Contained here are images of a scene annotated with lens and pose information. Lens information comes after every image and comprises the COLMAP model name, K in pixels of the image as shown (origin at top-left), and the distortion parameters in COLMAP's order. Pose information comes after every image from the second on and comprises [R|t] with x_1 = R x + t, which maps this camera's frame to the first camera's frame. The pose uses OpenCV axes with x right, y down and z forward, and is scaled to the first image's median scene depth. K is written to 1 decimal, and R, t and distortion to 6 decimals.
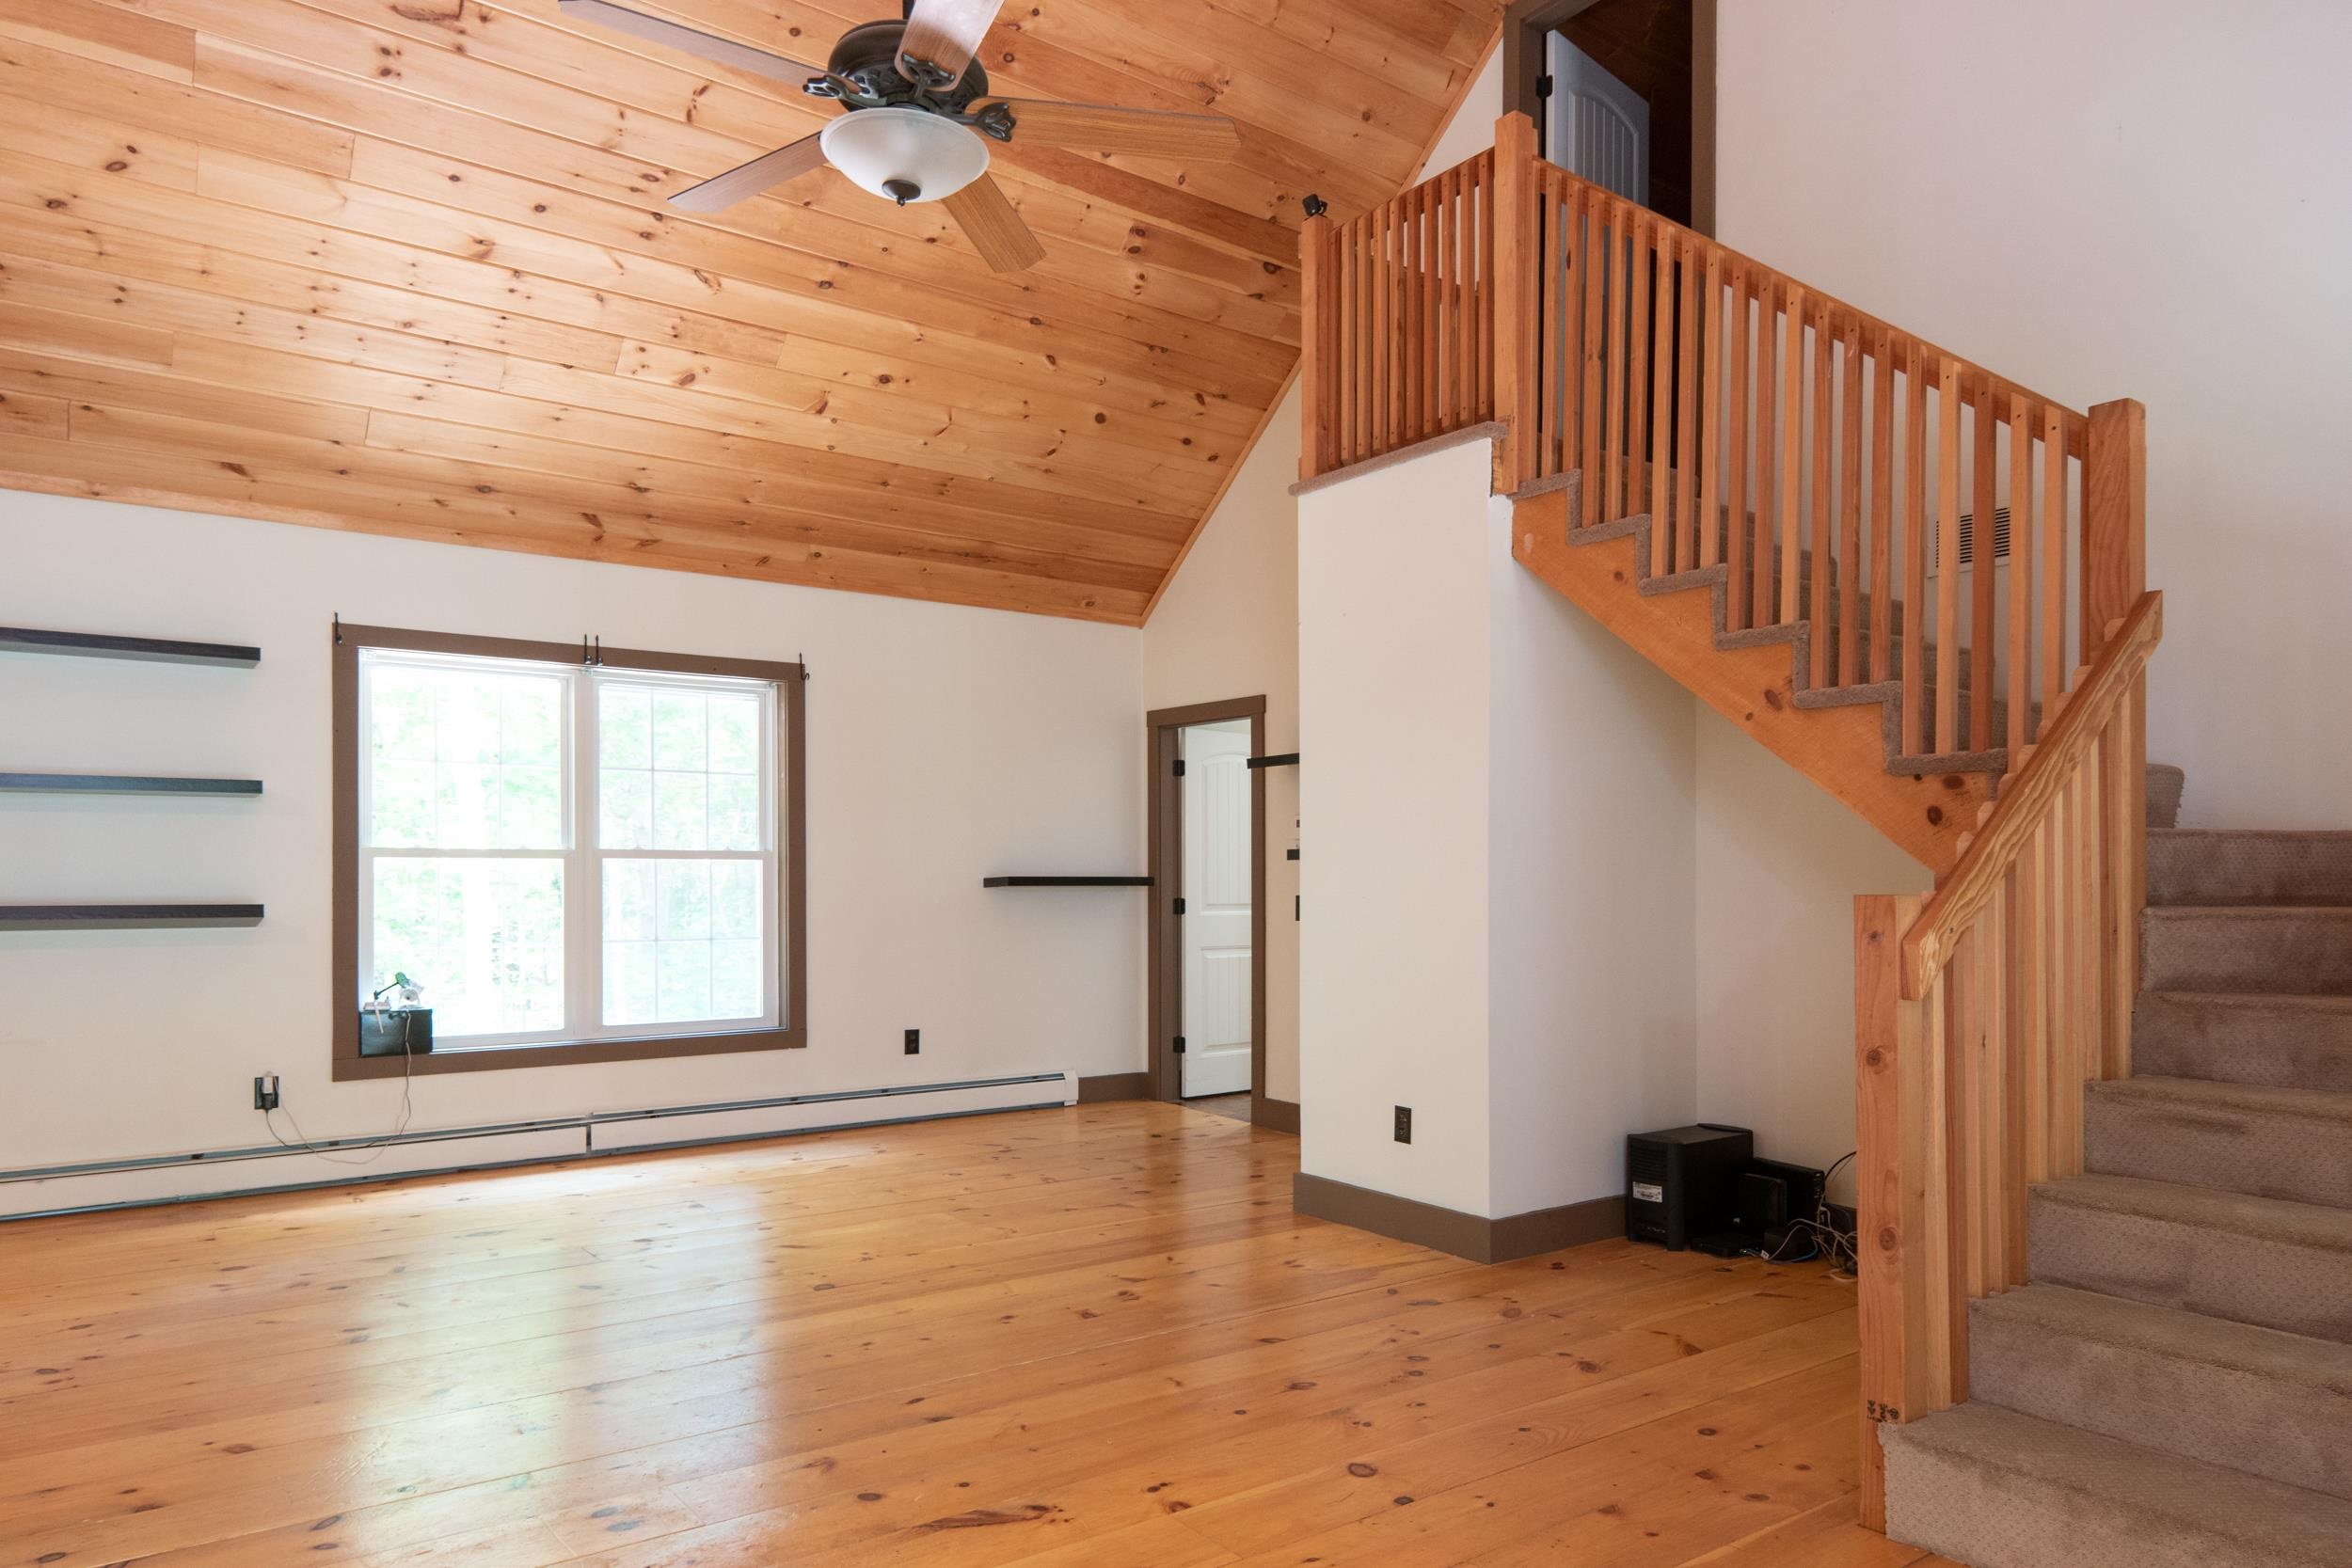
lens RADIAL K [[1513.3, 0, 1177.1], [0, 1513.3, 872.5], [0, 0, 1]] dist [0.009491, 0.005011]
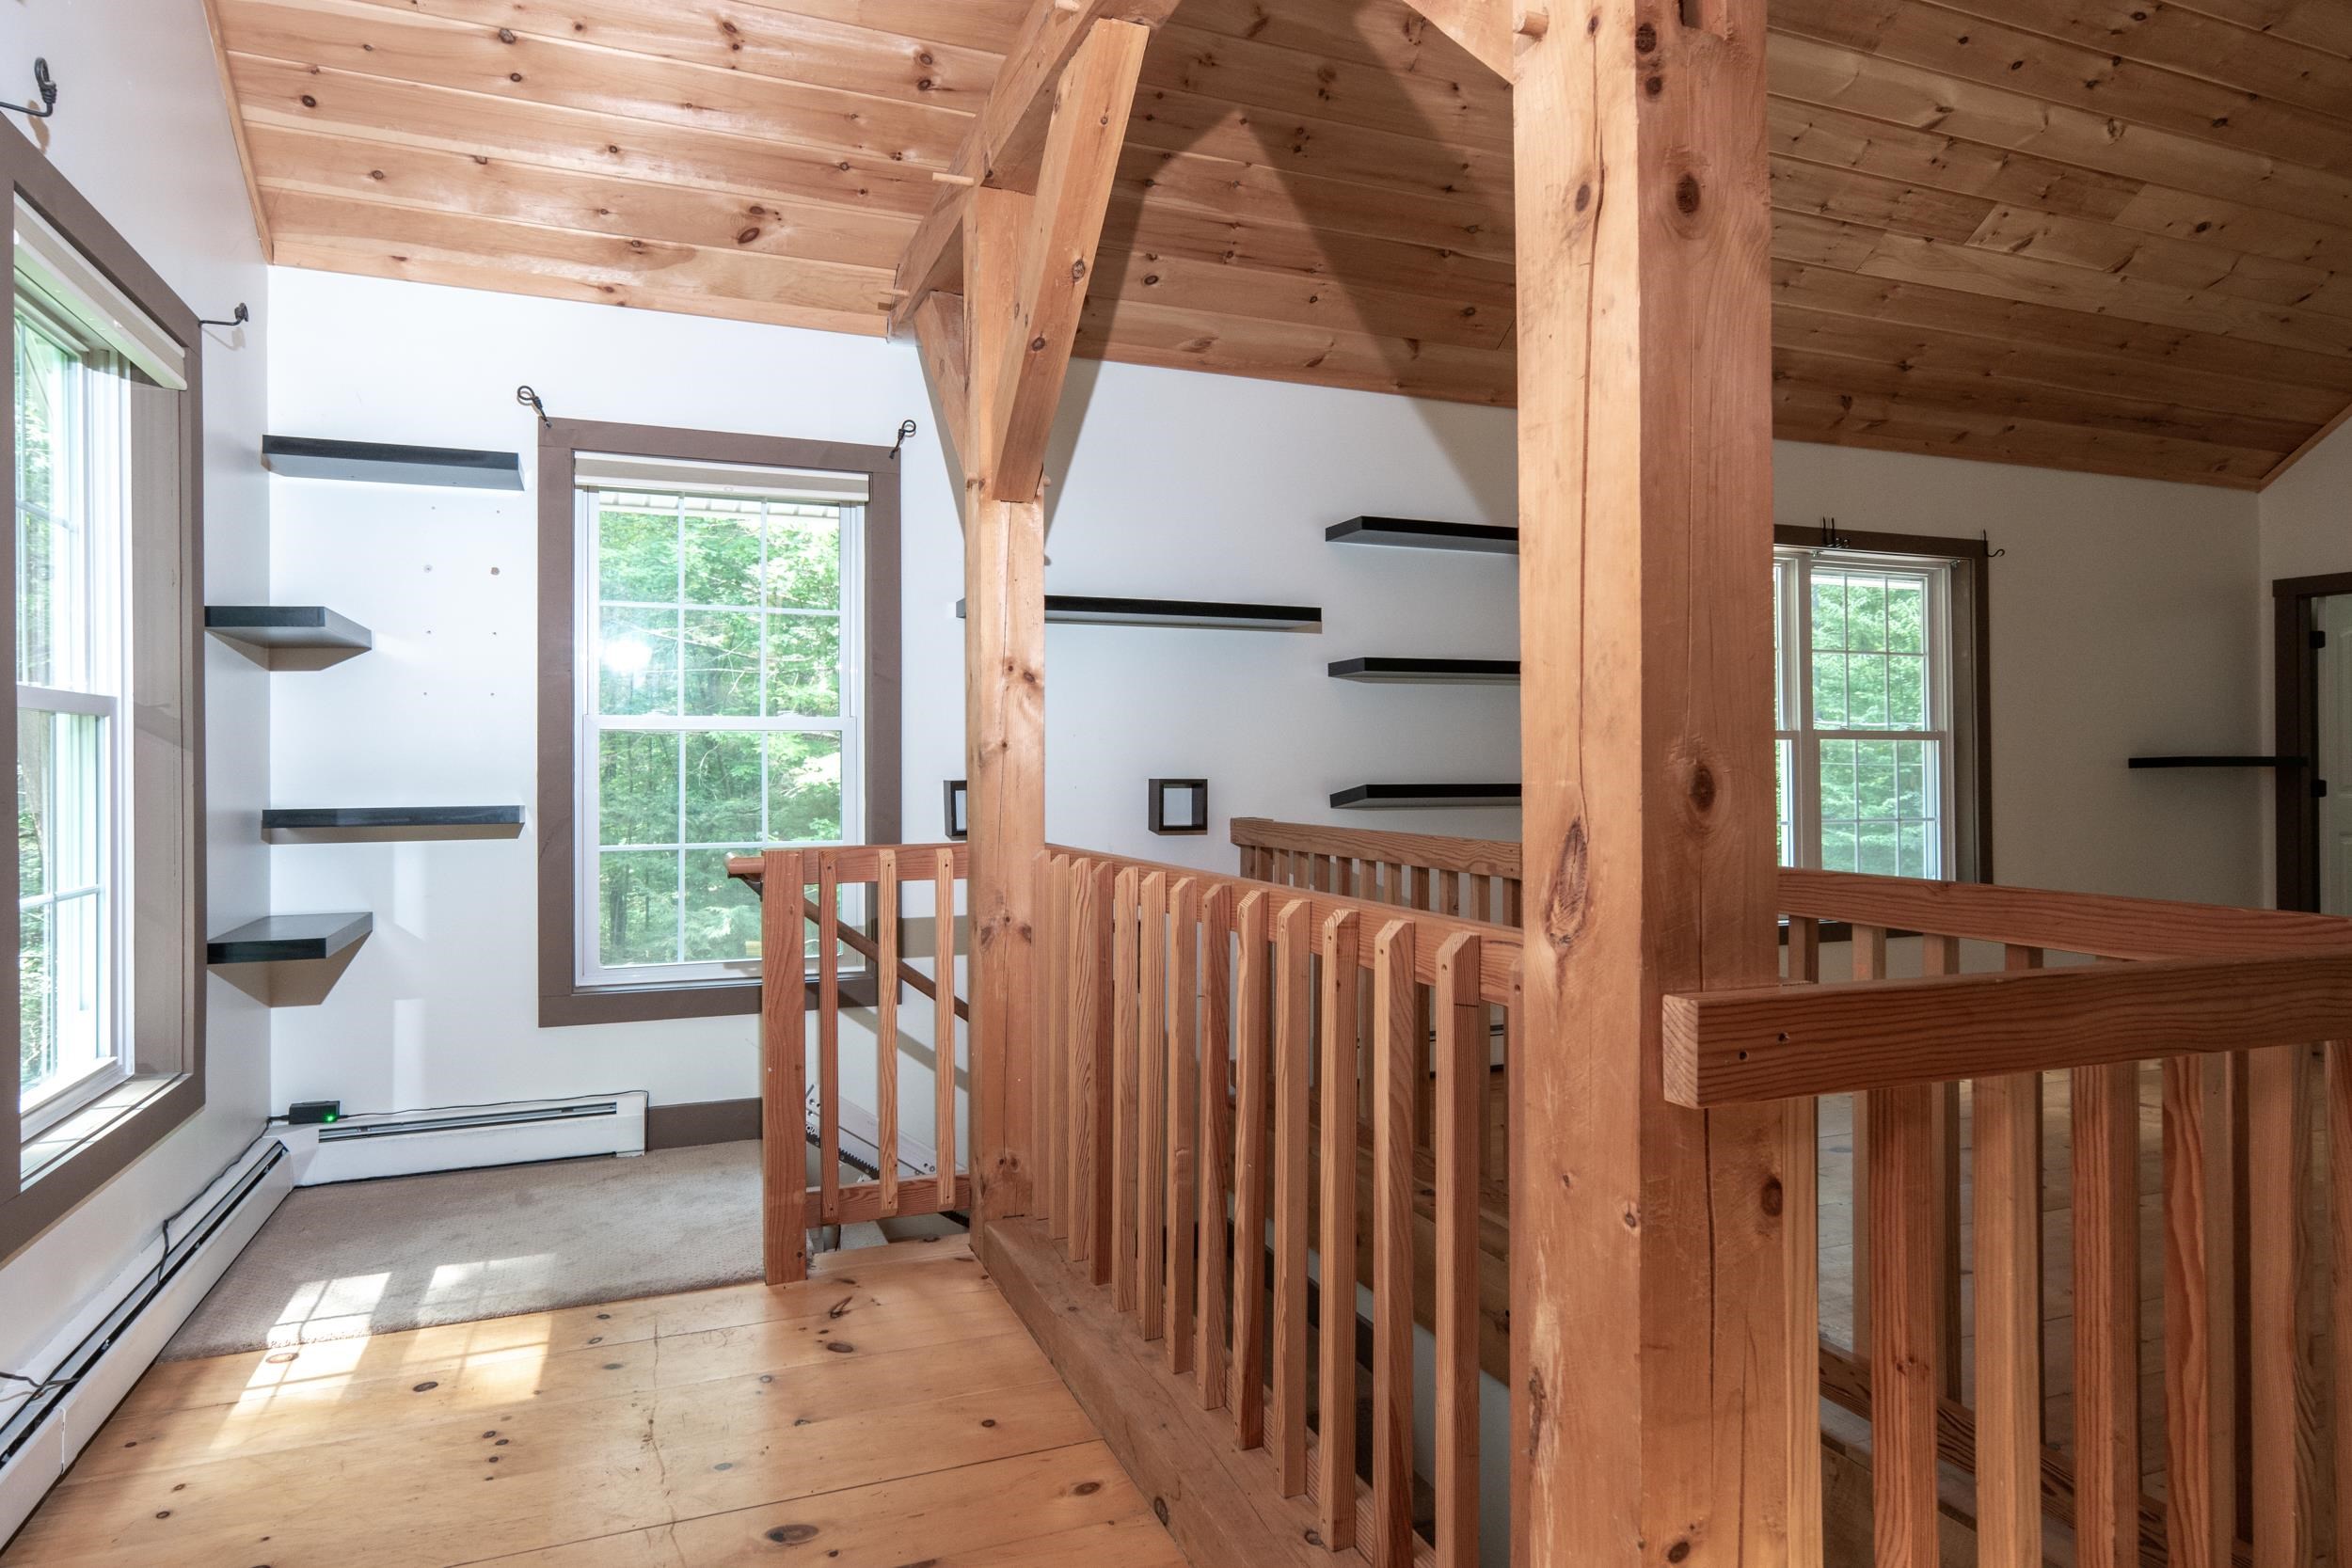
lens RADIAL K [[1272.5, 0, 1116.0], [0, 1272.5, 743.8], [0, 0, 1]] dist [-0.002880, 0.001194]
pose [[0.958366, -0.002226, -0.285535, -0.613303], [0.000850, 0.999987, -0.004942, -0.002762], [0.285543, 0.004493, 0.958355, 0.056426]]
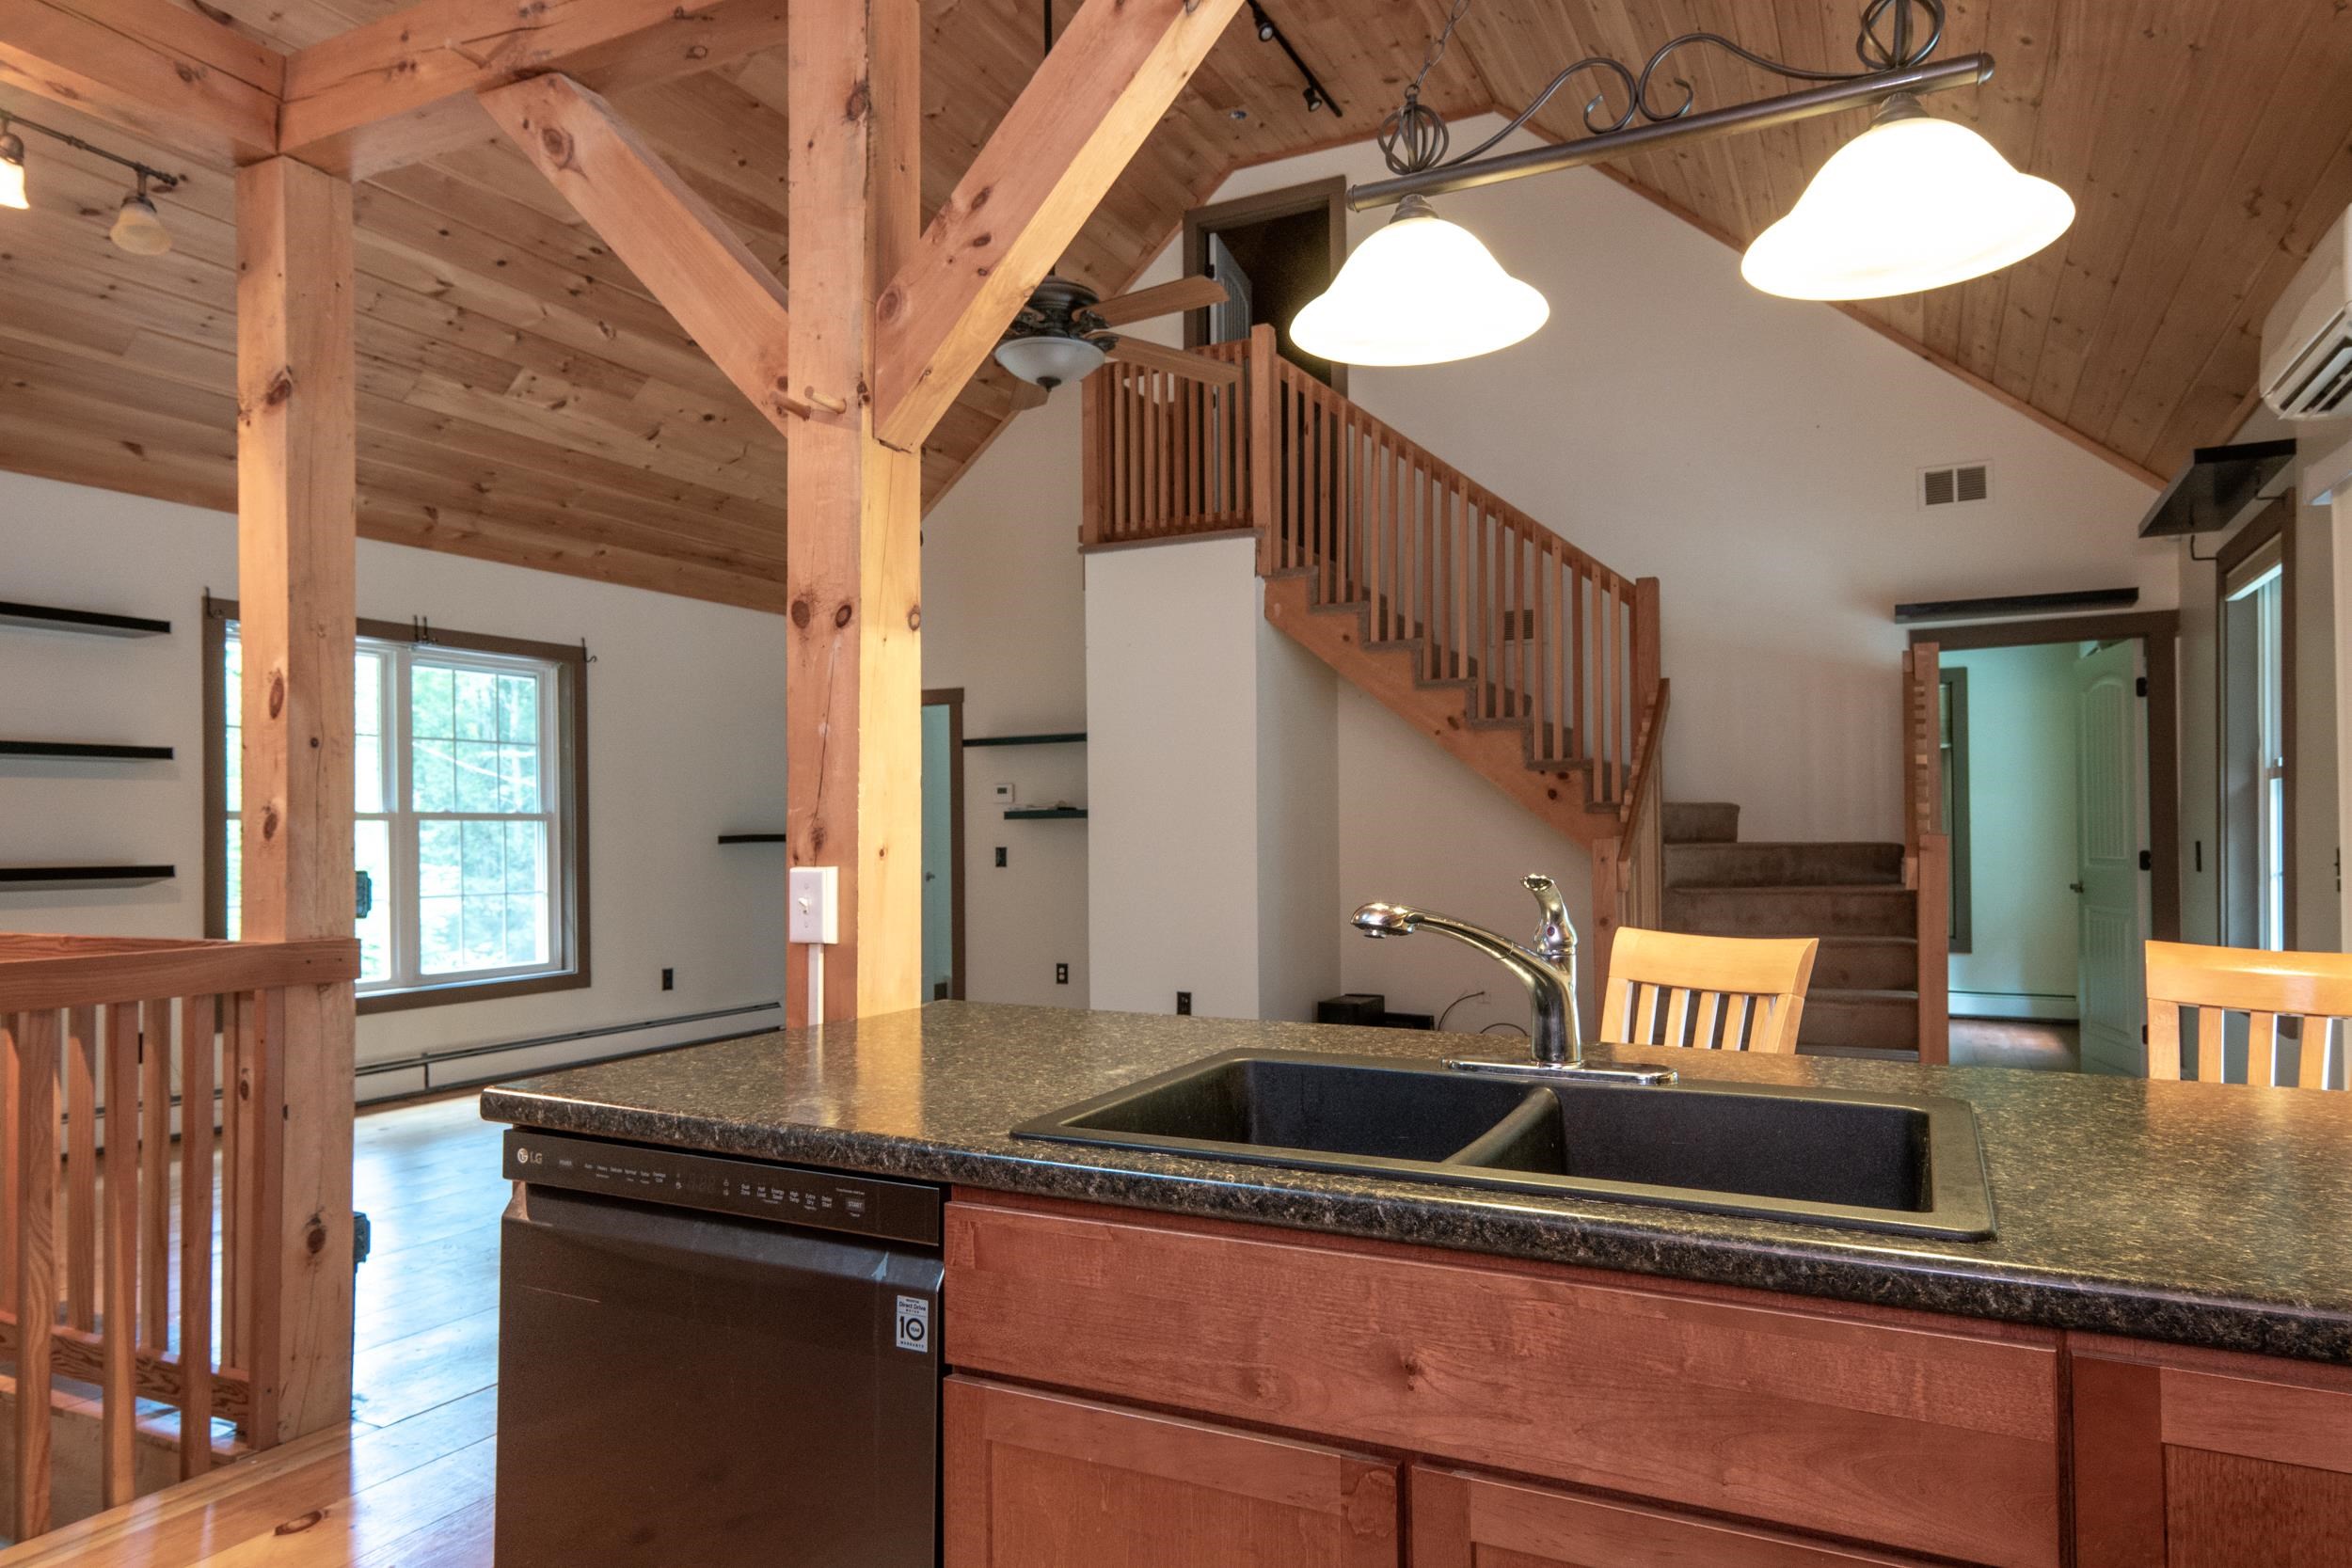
lens RADIAL K [[1487.9, 0, 1168.6], [0, 1487.9, 817.4], [0, 0, 1]] dist [0.001205, 0.004190]
pose [[0.893248, -0.002105, 0.449560, -0.396640], [0.006318, 0.999949, -0.007870, 0.000331], [-0.449521, 0.009870, 0.893215, -0.204263]]
